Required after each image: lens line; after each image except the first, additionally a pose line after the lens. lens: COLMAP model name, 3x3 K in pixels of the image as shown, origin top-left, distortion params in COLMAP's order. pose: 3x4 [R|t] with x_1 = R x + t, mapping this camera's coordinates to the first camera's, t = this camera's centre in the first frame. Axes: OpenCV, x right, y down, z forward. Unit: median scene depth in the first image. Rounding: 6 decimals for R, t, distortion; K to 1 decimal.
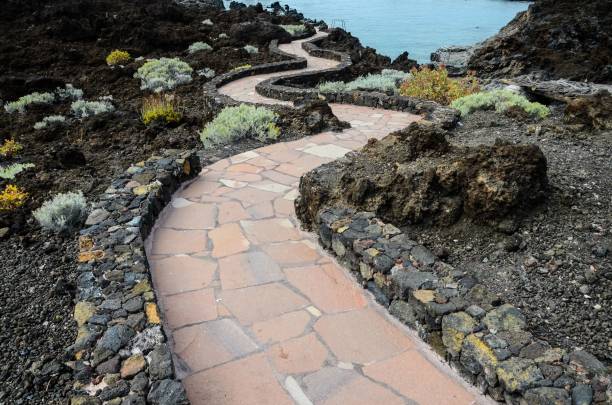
lens RADIAL K [[462.4, 0, 306.0], [0, 462.4, 202.5], [0, 0, 1]] dist [-0.044248, -0.001792]
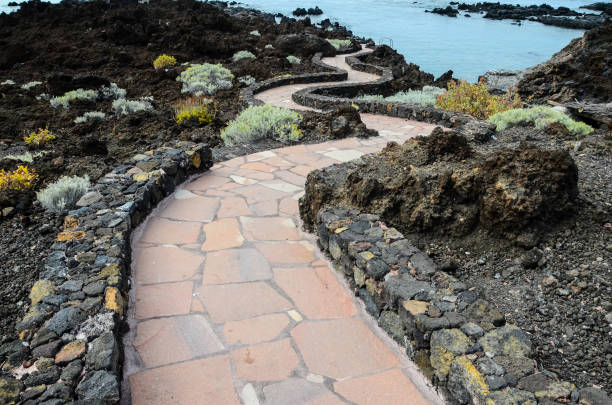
lens RADIAL K [[462.4, 0, 306.0], [0, 462.4, 202.5], [0, 0, 1]] dist [-0.044248, -0.001792]
pose [[0.993936, 0.073482, -0.081799, 0.077492], [-0.076219, 0.996614, -0.030847, 0.035253], [0.079255, 0.036895, 0.996171, 0.083671]]
